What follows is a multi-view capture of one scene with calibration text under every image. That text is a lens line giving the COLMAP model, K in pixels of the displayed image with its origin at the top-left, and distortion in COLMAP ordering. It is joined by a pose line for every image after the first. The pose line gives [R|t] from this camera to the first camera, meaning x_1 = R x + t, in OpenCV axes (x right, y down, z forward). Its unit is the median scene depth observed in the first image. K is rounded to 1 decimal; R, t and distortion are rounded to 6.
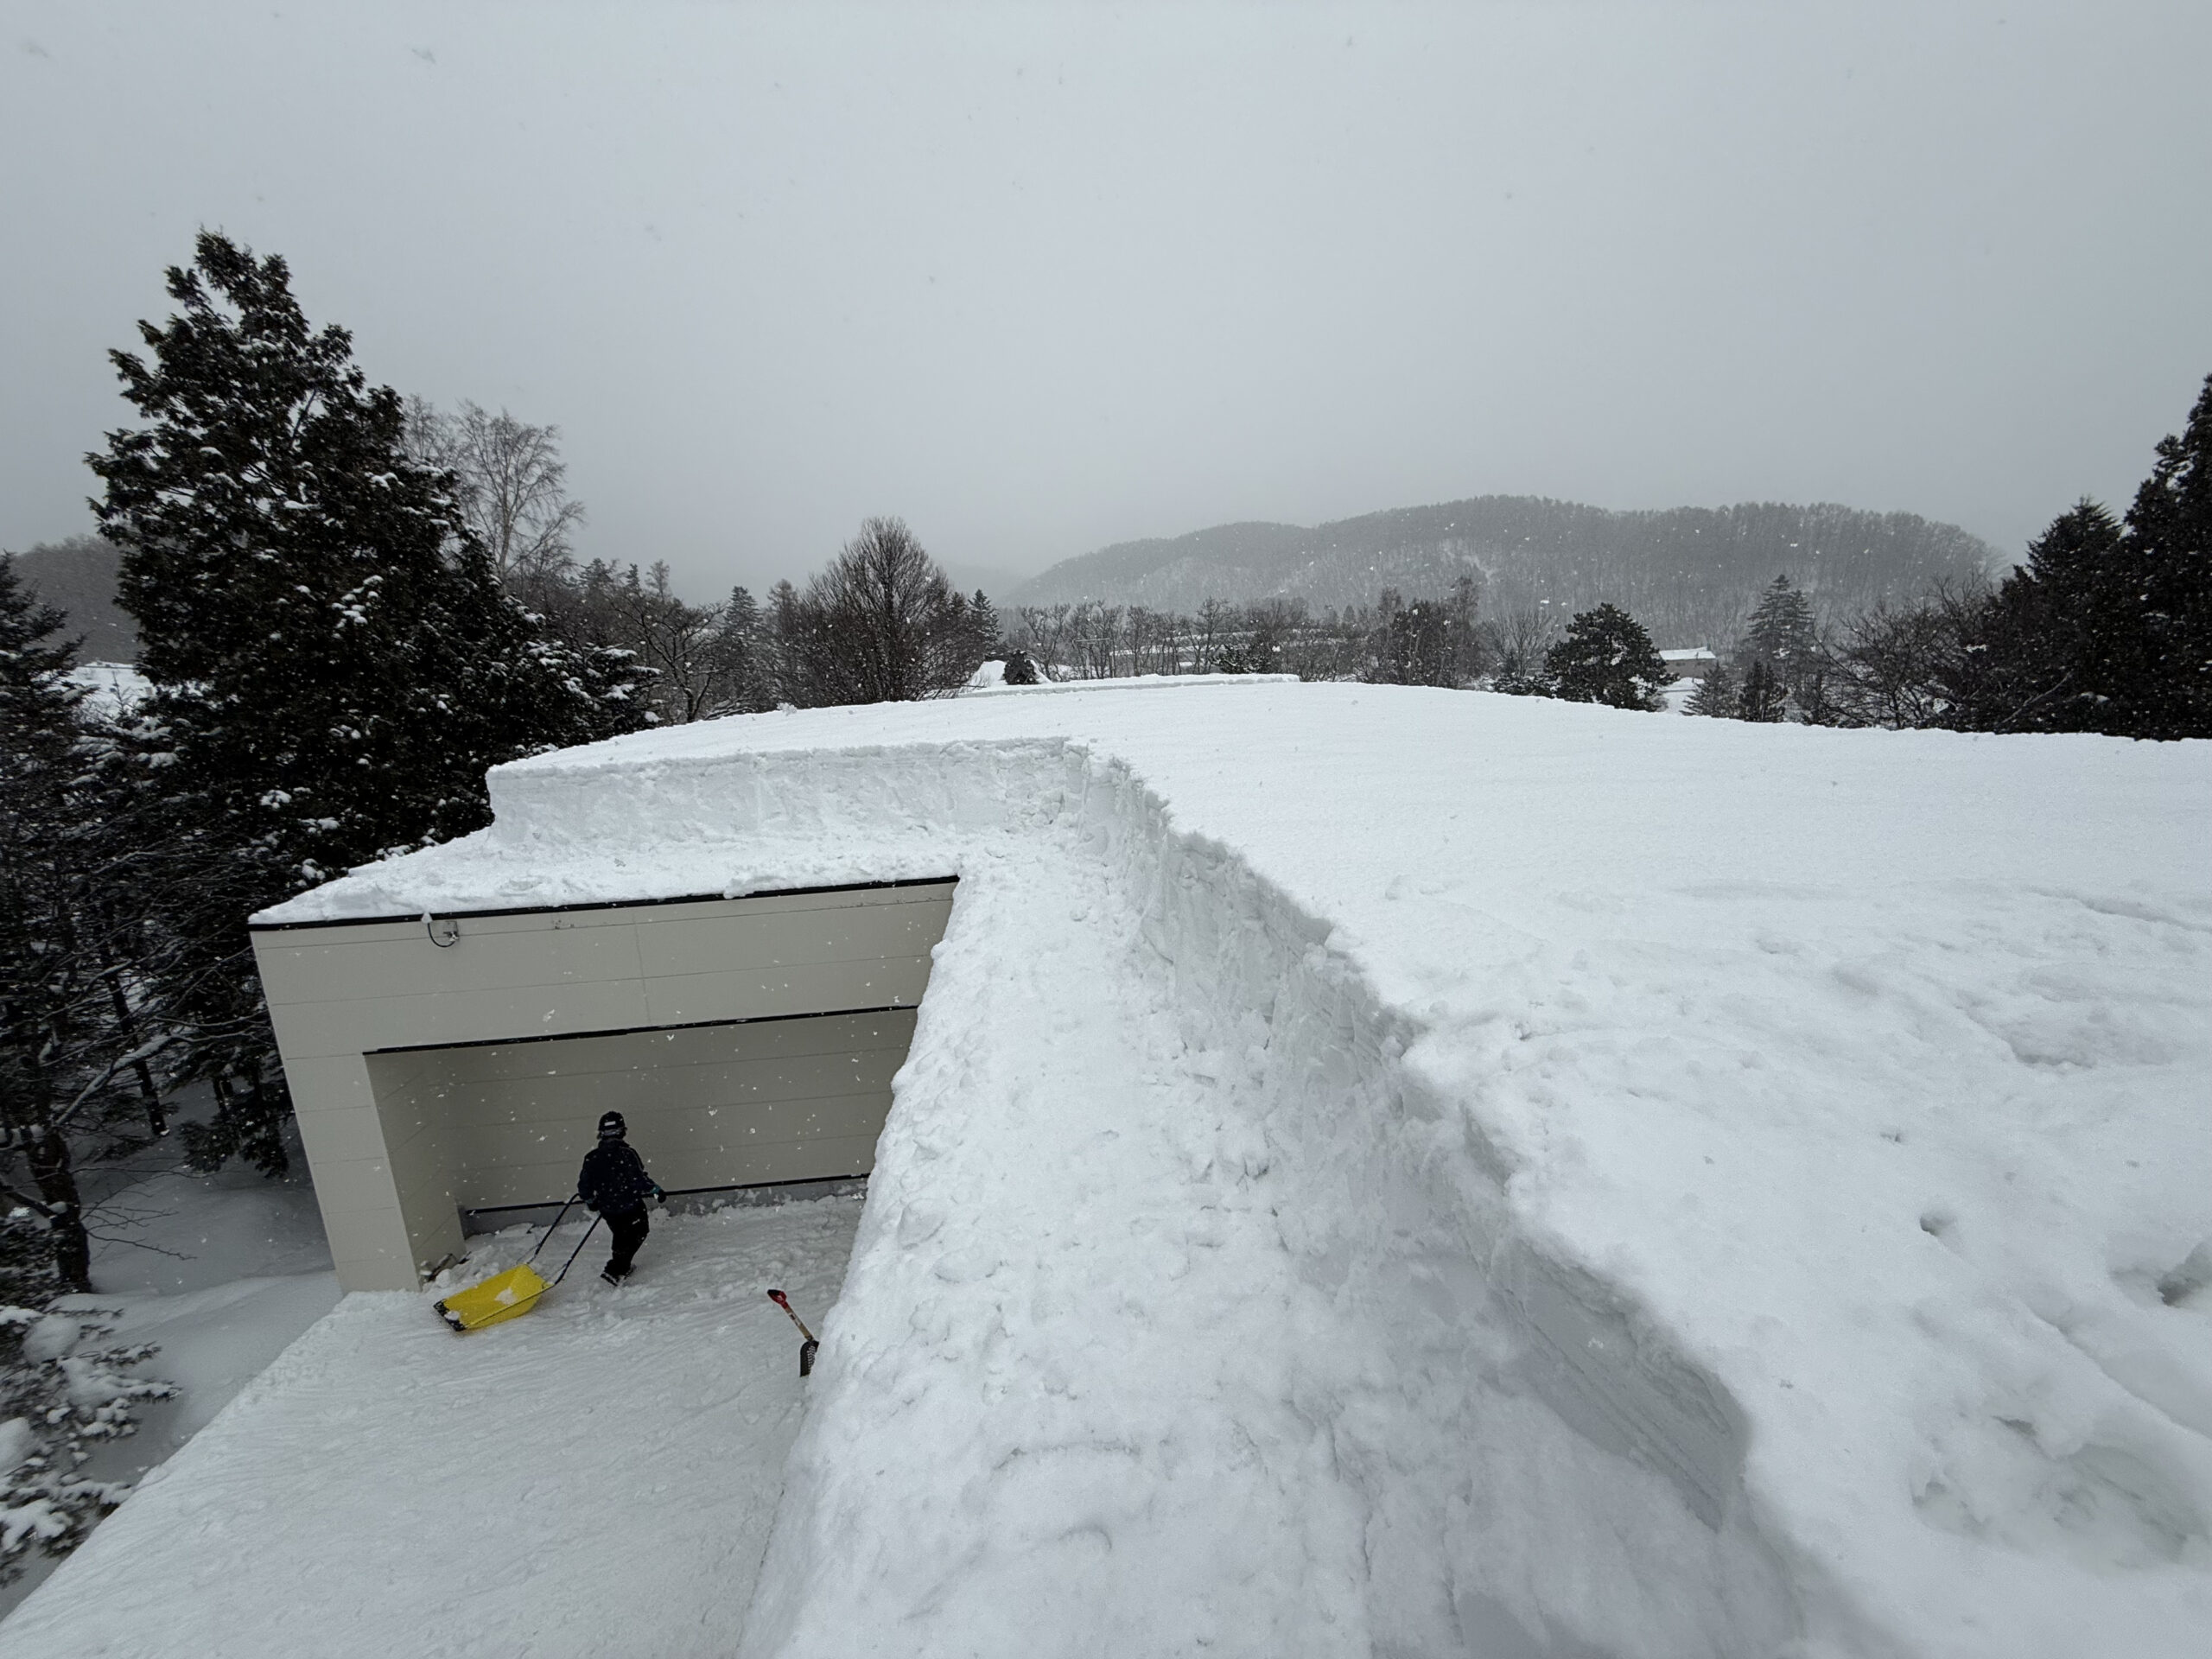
lens RADIAL K [[875.4, 0, 1099.4], [0, 875.4, 836.9], [0, 0, 1]] dist [-0.000328, -0.000356]
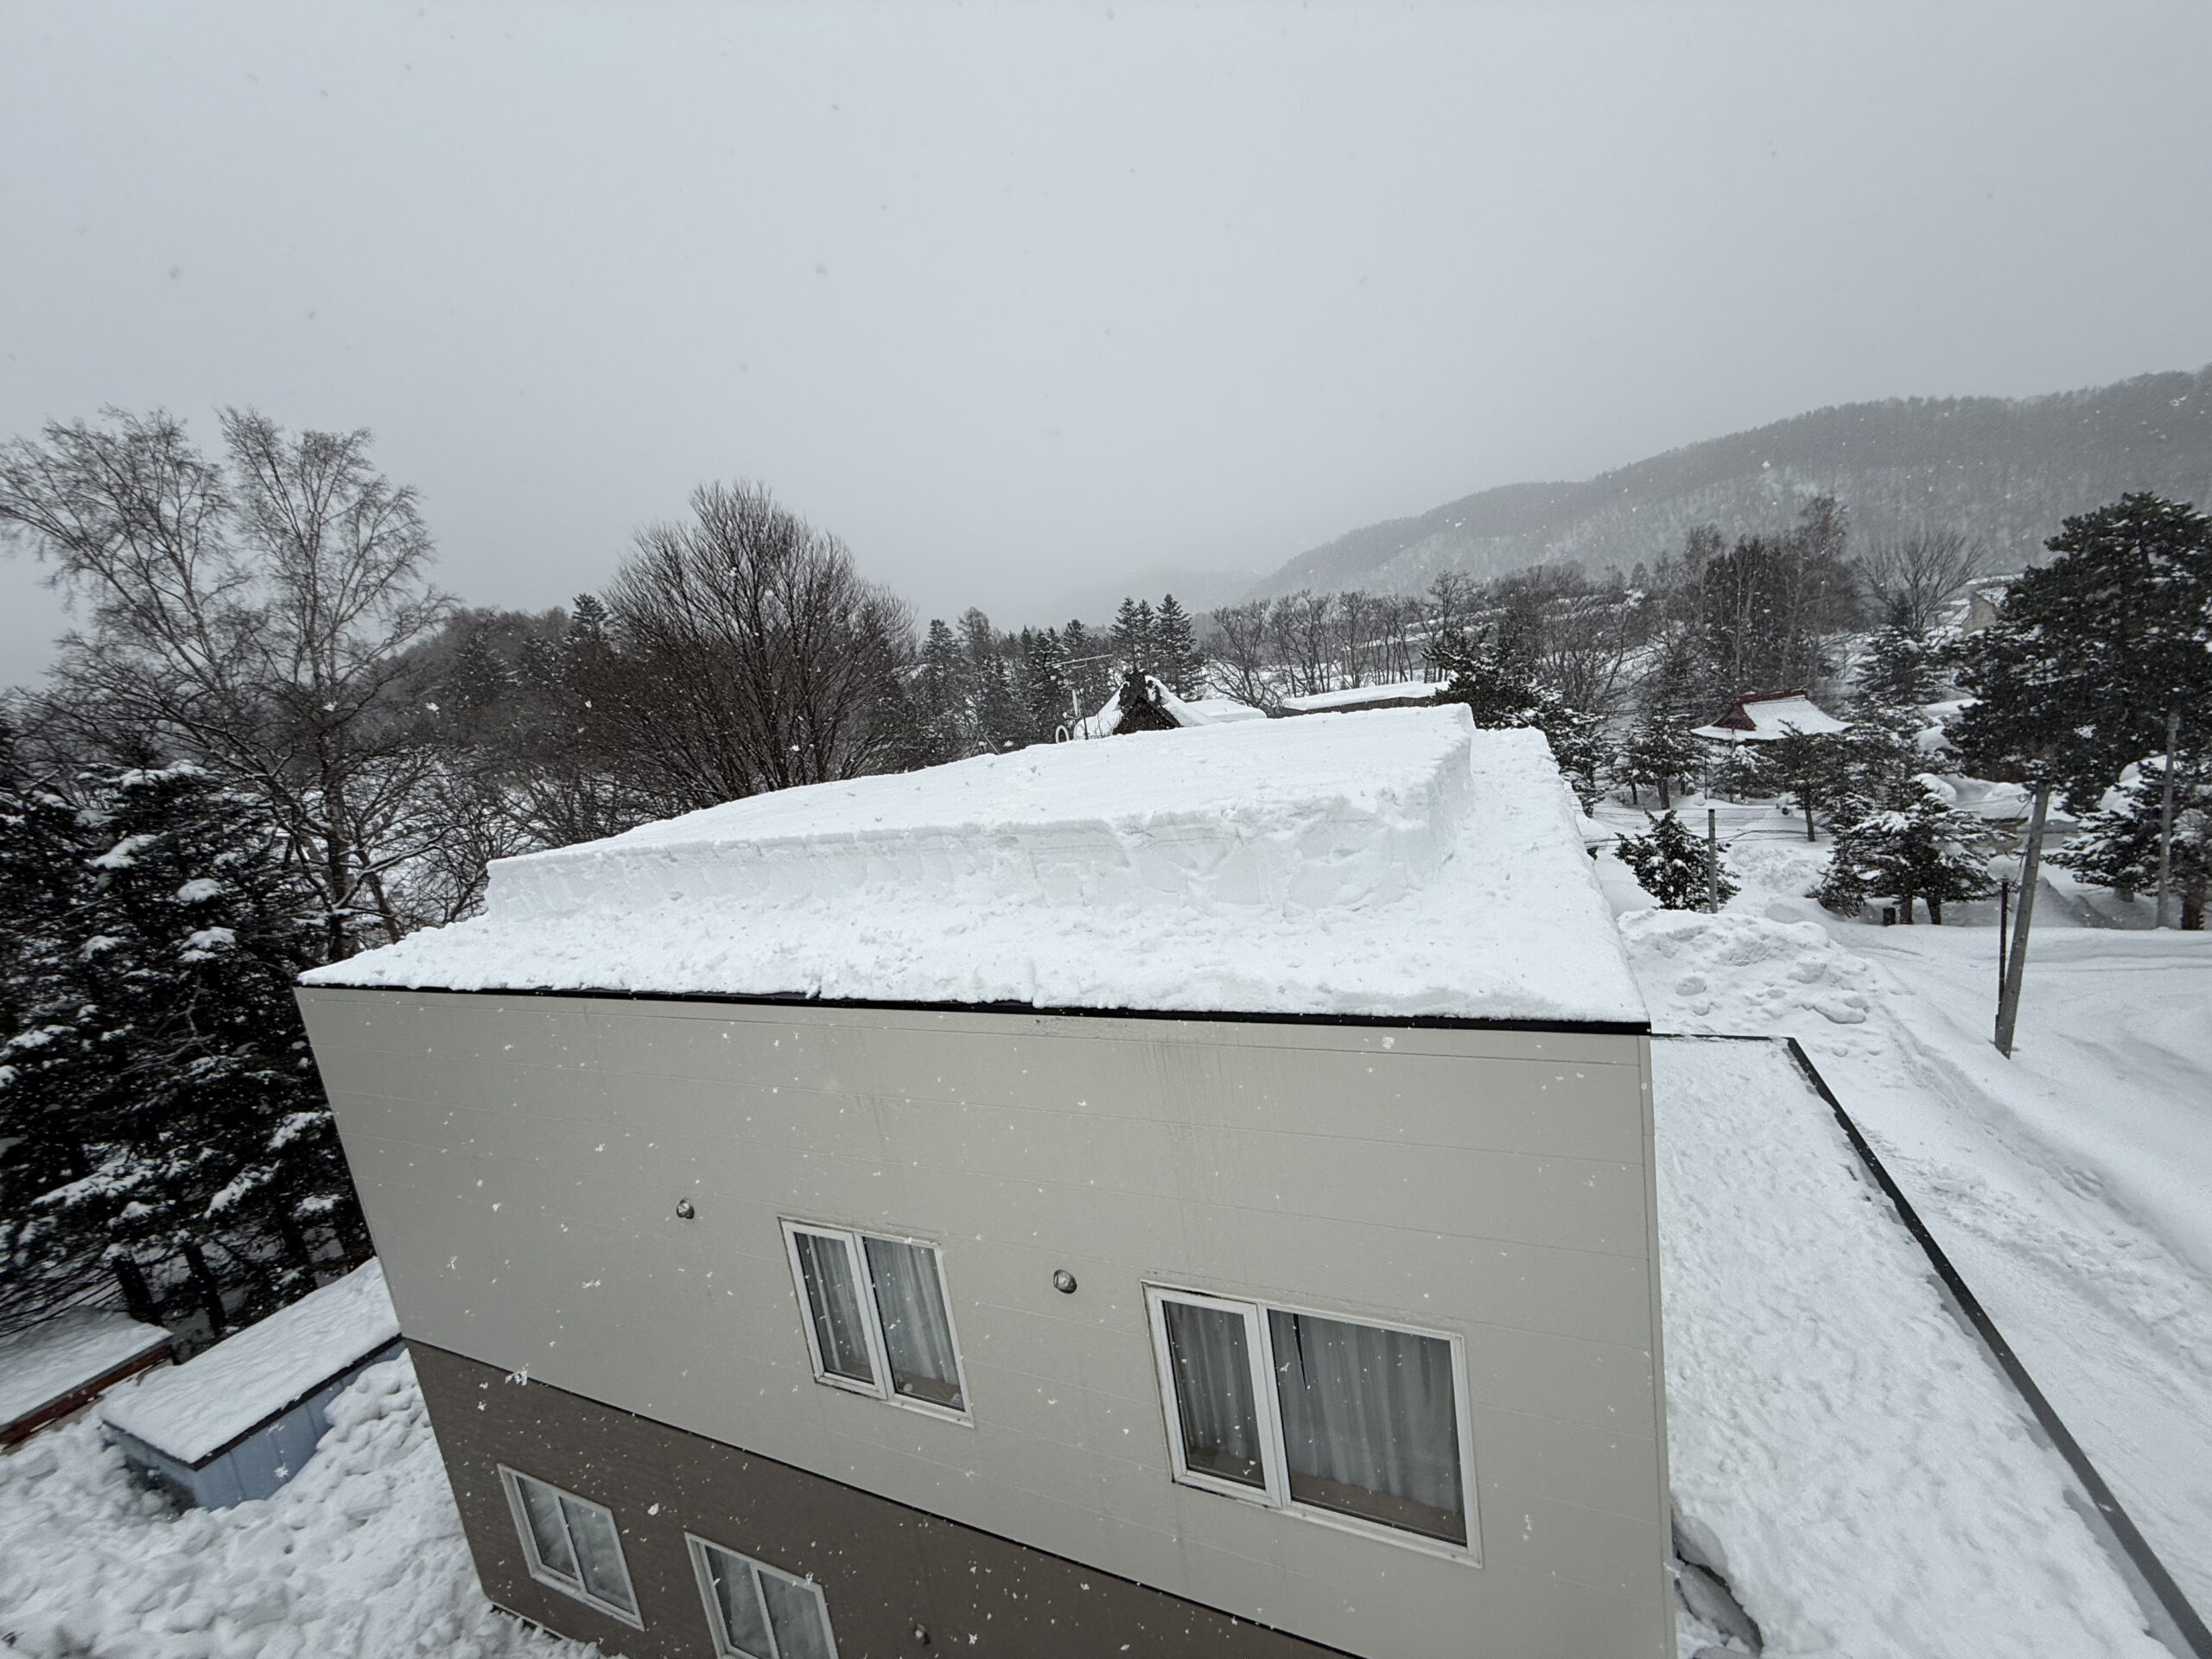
lens RADIAL K [[875.4, 0, 1099.4], [0, 875.4, 836.9], [0, 0, 1]] dist [-0.000328, -0.000356]
pose [[0.959366, -0.038200, -0.279568, 0.045699], [0.036506, 0.999270, -0.011264, -0.037198], [0.279794, 0.000600, 0.960060, 0.164863]]
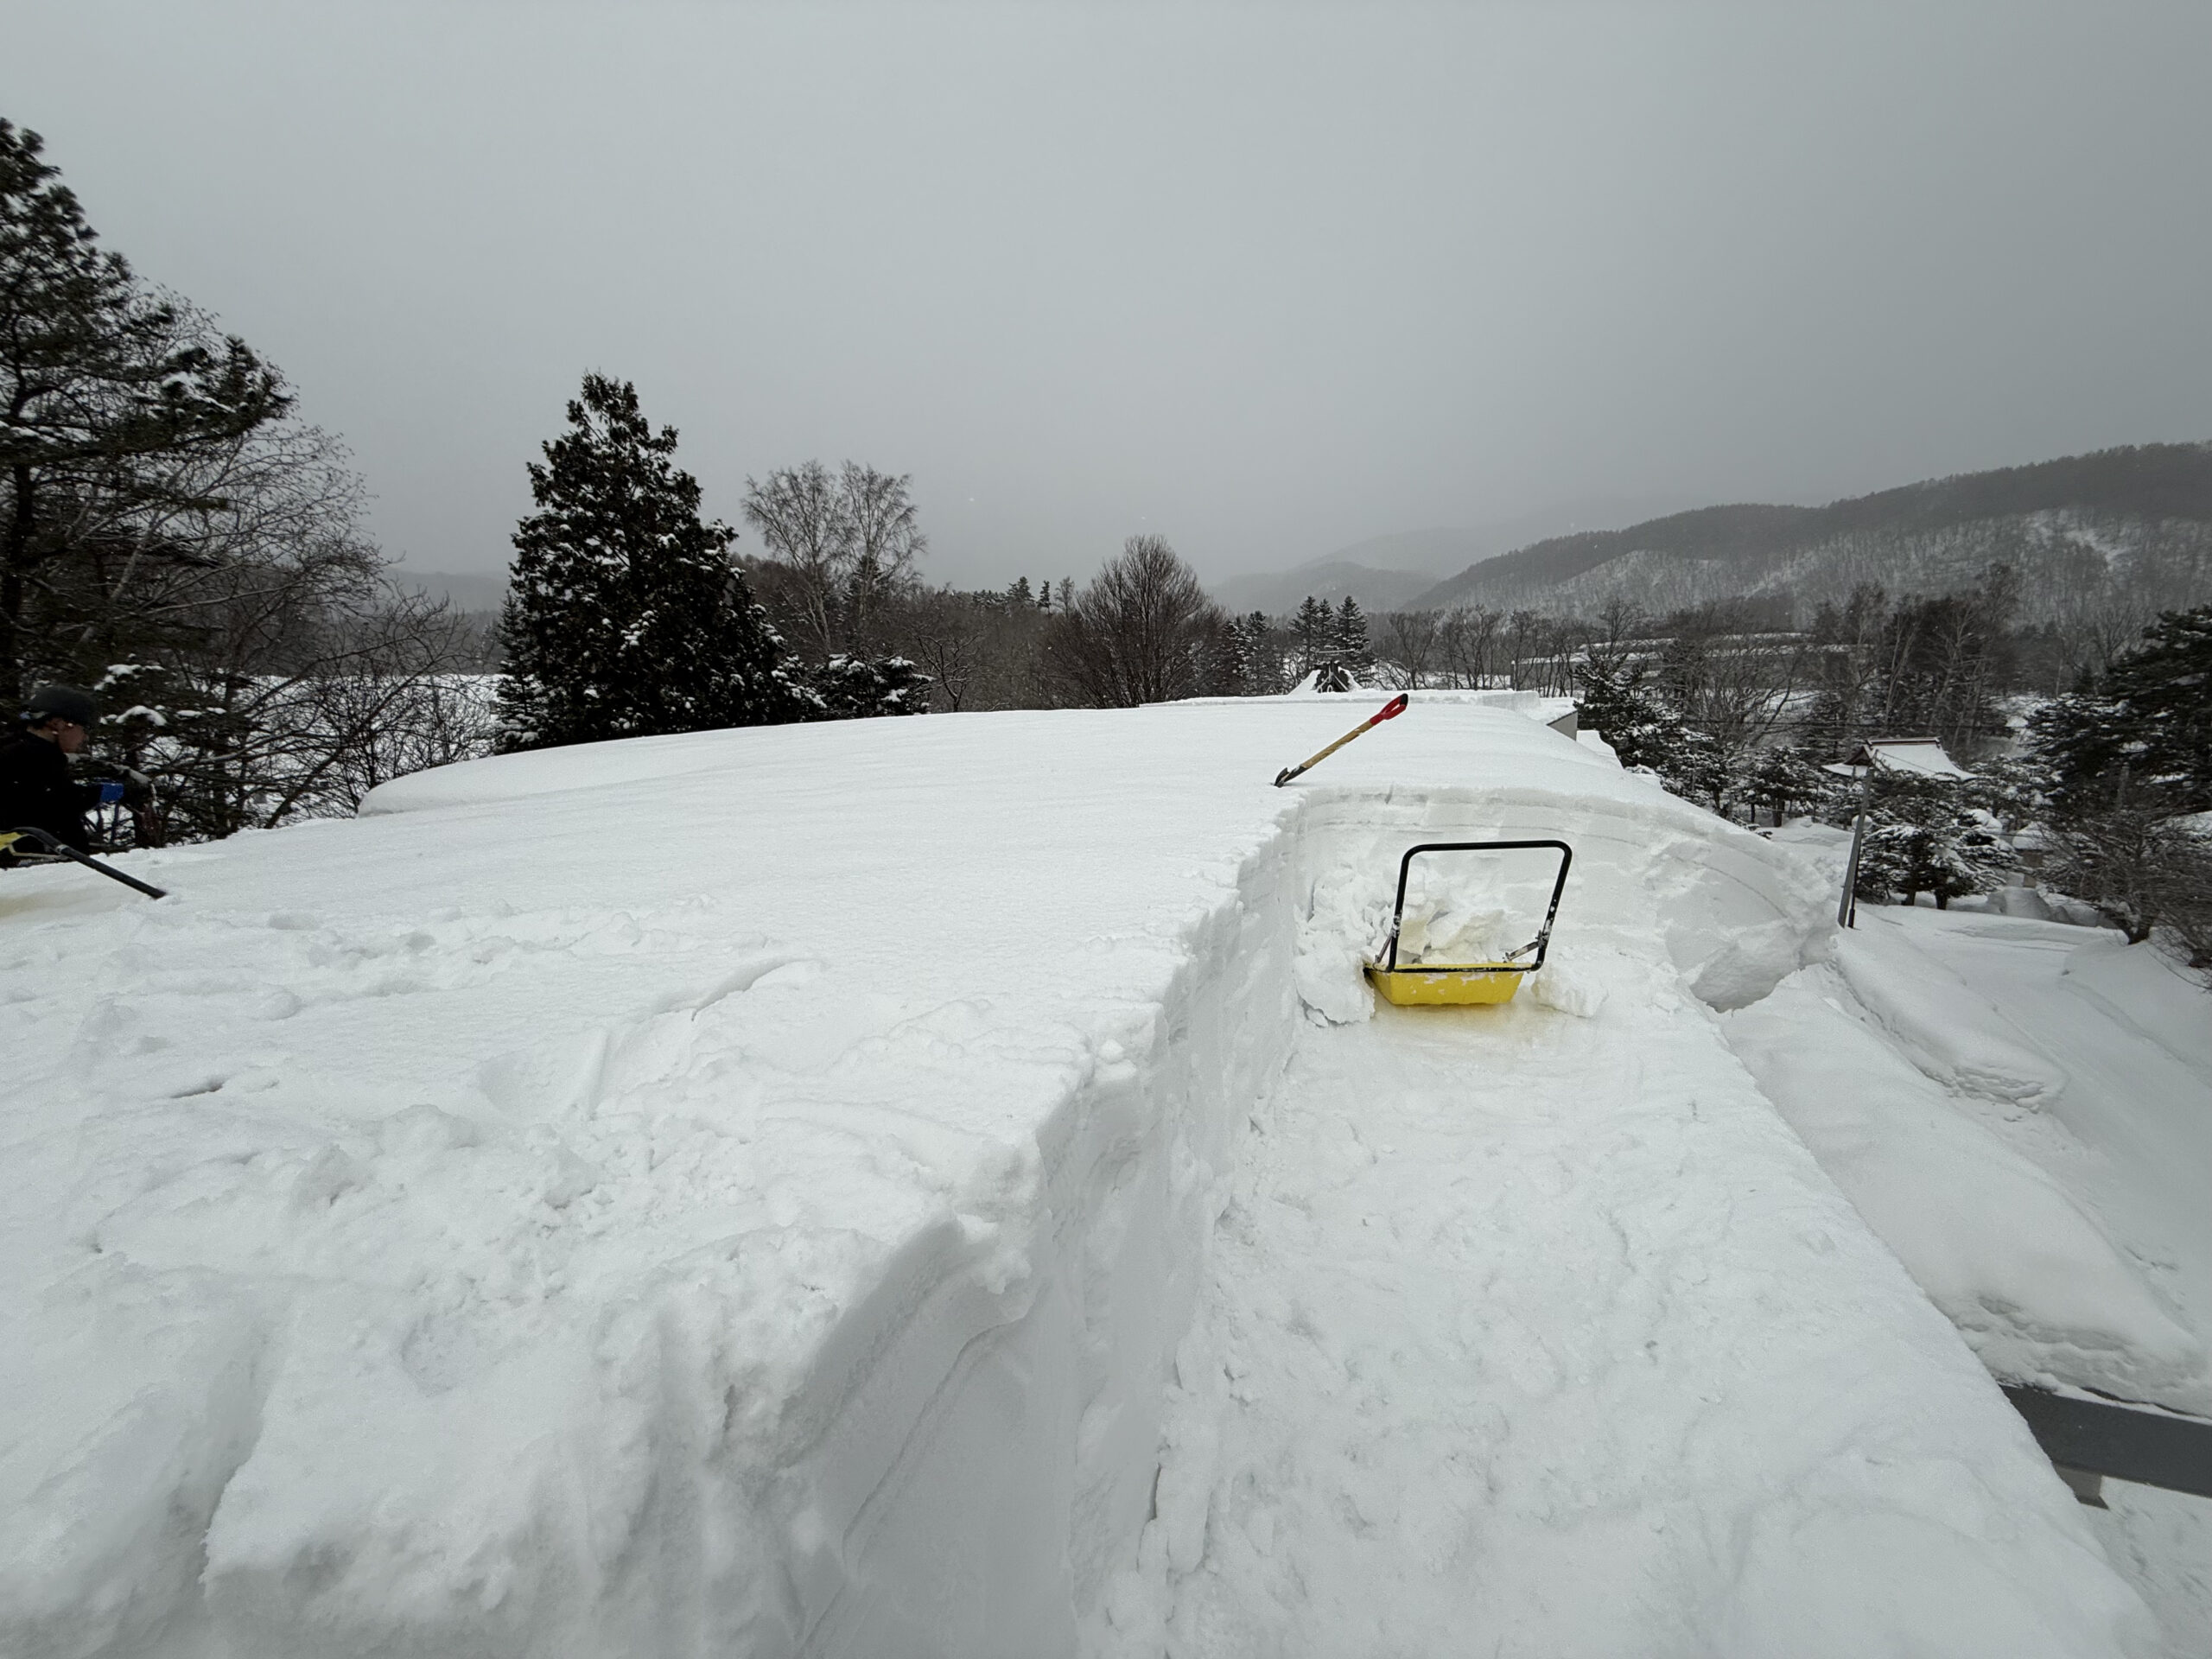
lens RADIAL K [[875.4, 0, 1099.4], [0, 875.4, 836.9], [0, 0, 1]] dist [-0.000328, -0.000356]
pose [[0.903731, 0.089694, -0.418600, 0.057190], [-0.092677, 0.995608, 0.013245, -0.003777], [0.417949, 0.026824, 0.908074, 0.008075]]
